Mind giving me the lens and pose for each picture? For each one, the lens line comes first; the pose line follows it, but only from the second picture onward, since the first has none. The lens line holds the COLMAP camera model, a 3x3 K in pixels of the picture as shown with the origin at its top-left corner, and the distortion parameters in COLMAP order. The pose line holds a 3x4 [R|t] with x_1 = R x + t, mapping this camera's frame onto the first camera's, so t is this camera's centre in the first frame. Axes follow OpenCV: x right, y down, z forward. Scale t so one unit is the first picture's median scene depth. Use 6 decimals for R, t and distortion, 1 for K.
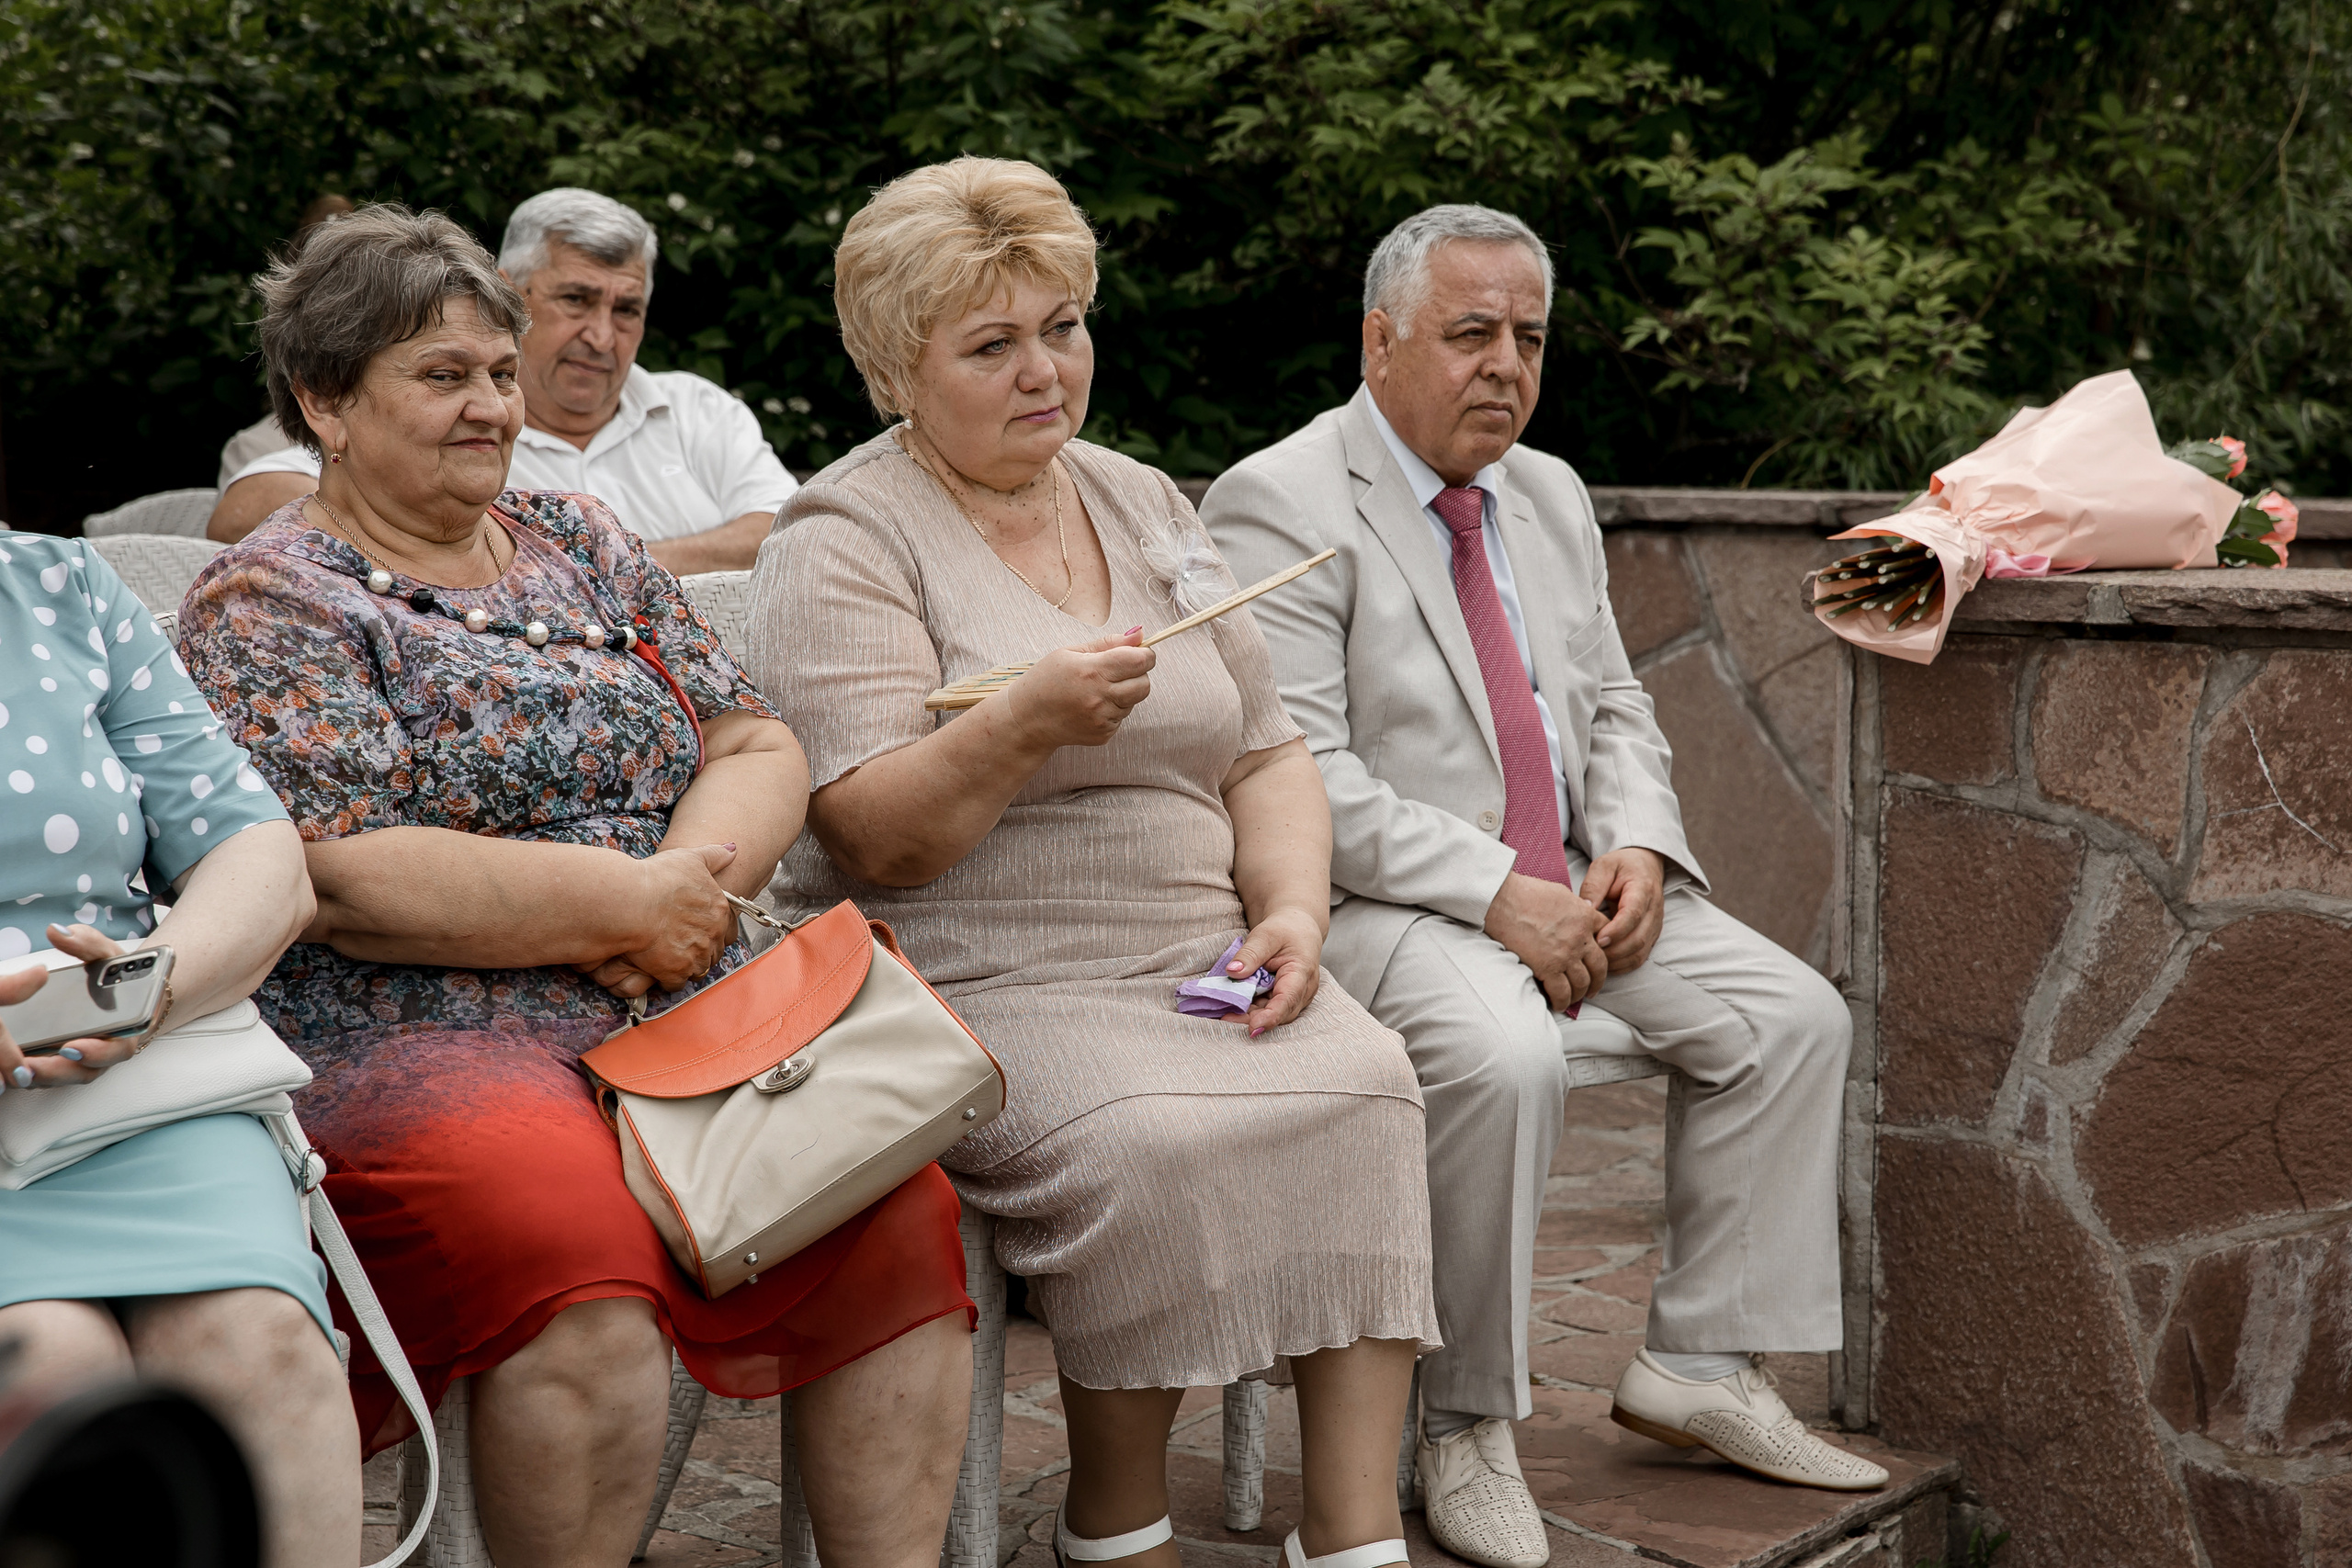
lens RADIAL K [[4056.6, 0, 1122.0], [0, 4056.6, 885.9], [0, 0, 1]] dist [0.233344, -0.053919]
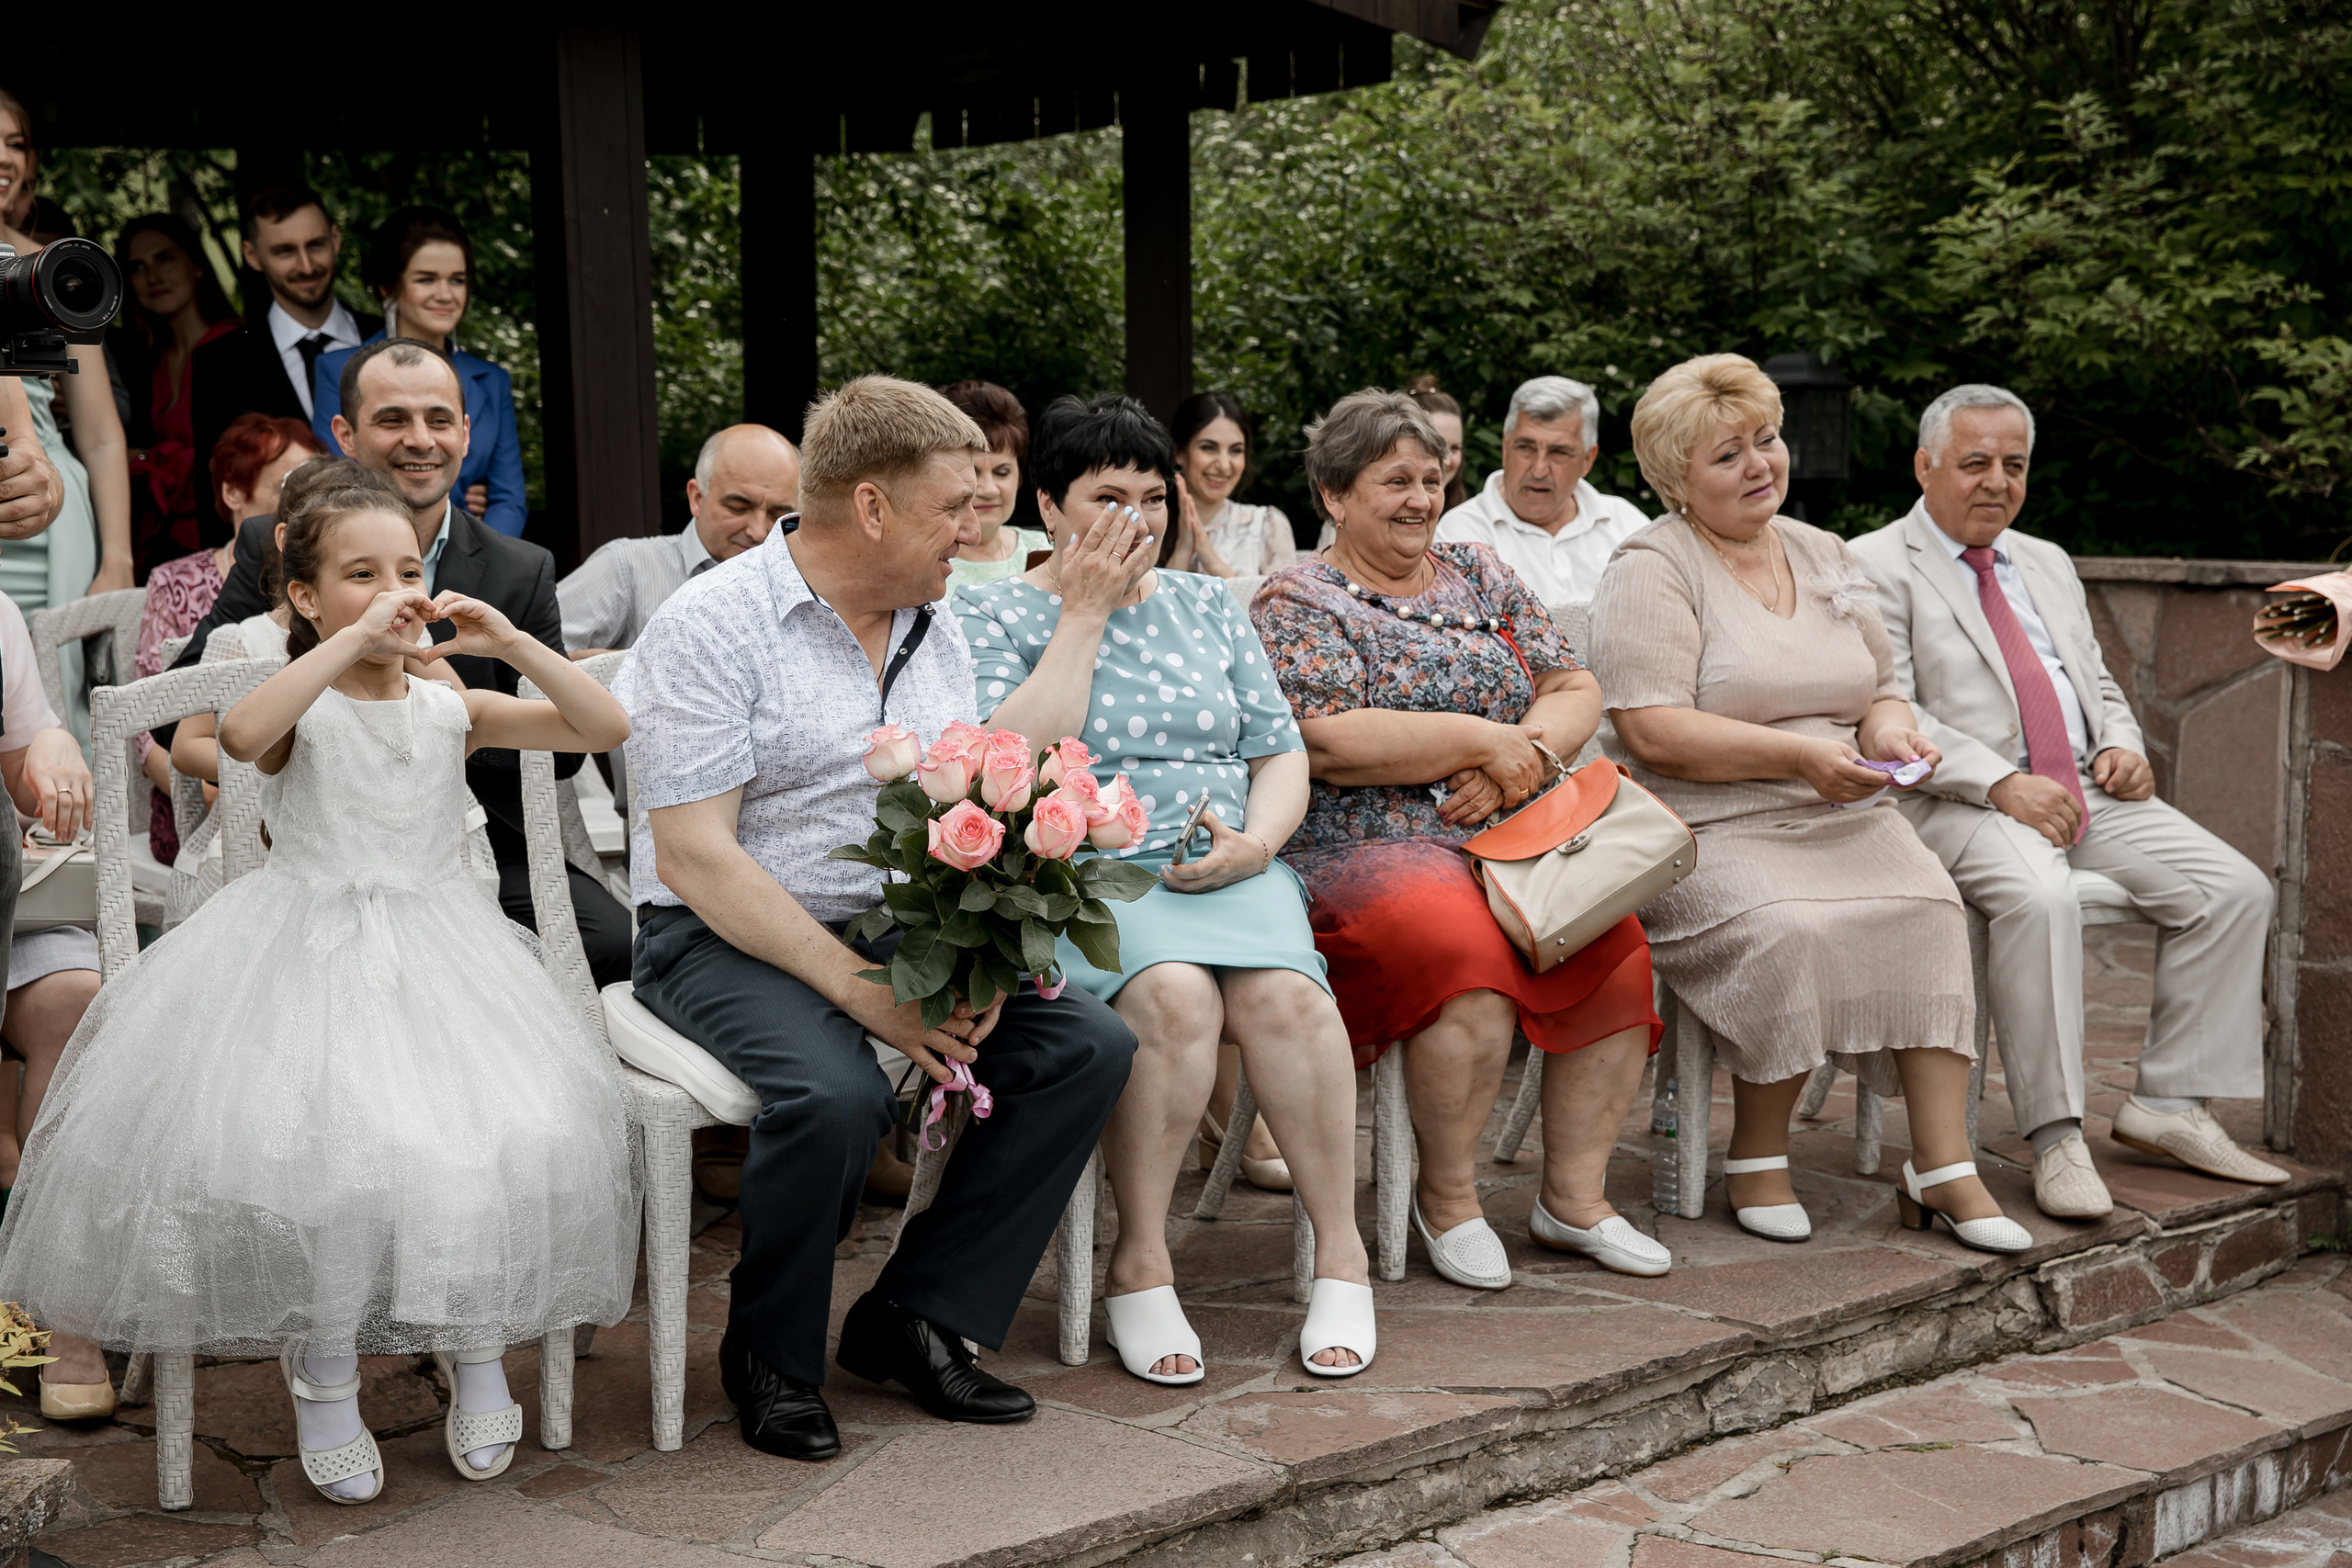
lens RADIAL K [[3270.1, 0, 1275.7], [0, 3270.1, 888.4], [0, 0, 1]] dist [-0.002239, 0.793077]
pose [[0.969898, 0.040947, -0.240043, 0.076089], [-0.040441, 0.999157, 0.007034, 0.026779], [0.240129, 0.002885, 0.970737, -0.243711]]
